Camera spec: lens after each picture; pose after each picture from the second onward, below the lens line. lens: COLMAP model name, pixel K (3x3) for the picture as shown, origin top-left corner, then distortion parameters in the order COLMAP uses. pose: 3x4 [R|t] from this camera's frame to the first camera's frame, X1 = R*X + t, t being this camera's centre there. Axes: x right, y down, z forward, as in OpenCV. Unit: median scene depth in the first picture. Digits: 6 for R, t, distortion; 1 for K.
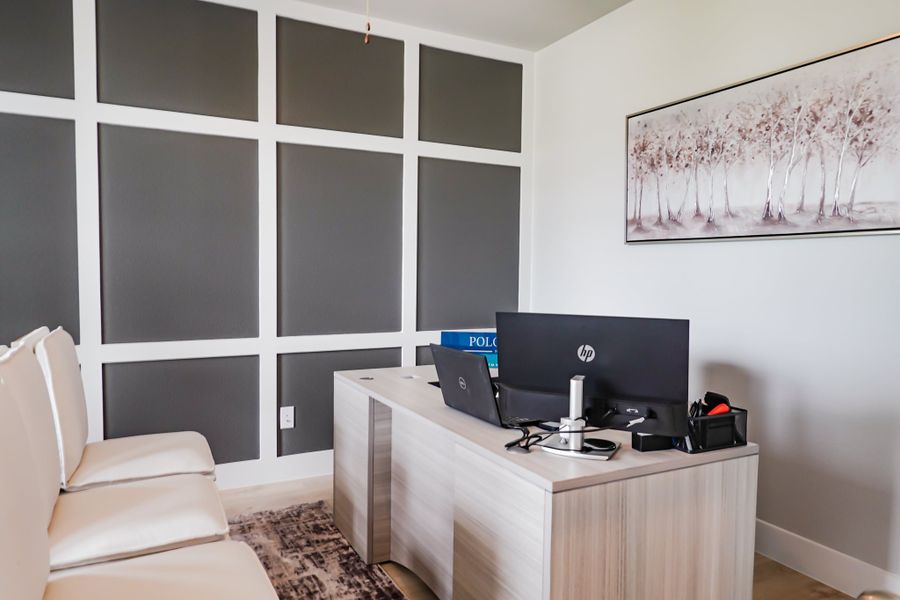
lens RADIAL K [[617.7, 0, 450.0], [0, 617.7, 300.0], [0, 0, 1]] dist [-0.000191, 0.001466]
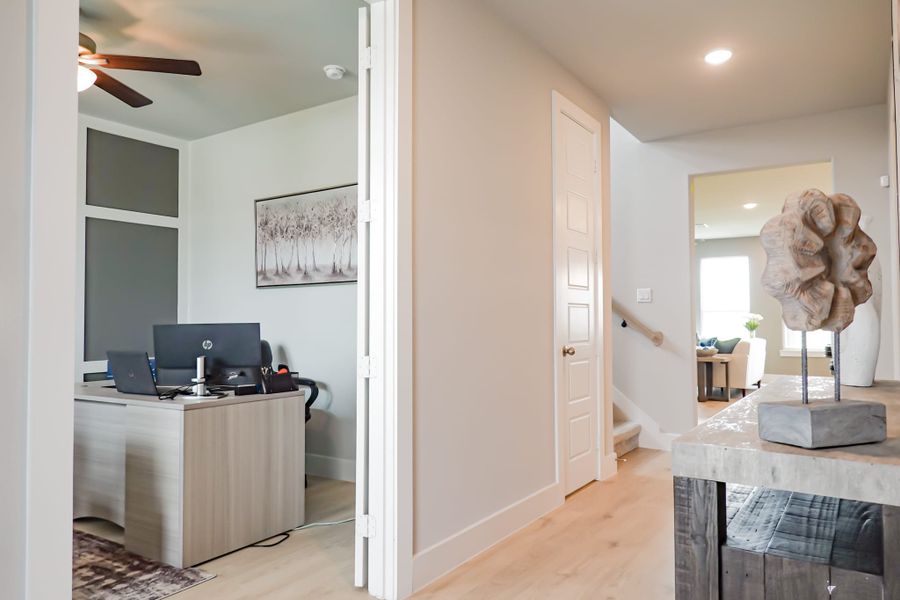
lens RADIAL K [[617.7, 0, 450.0], [0, 617.7, 300.0], [0, 0, 1]] dist [-0.000191, 0.001466]
pose [[0.874746, -0.006663, 0.484536, -0.019807], [0.045585, 0.996603, -0.068592, 0.064443], [-0.482432, 0.082088, 0.872078, -0.539375]]
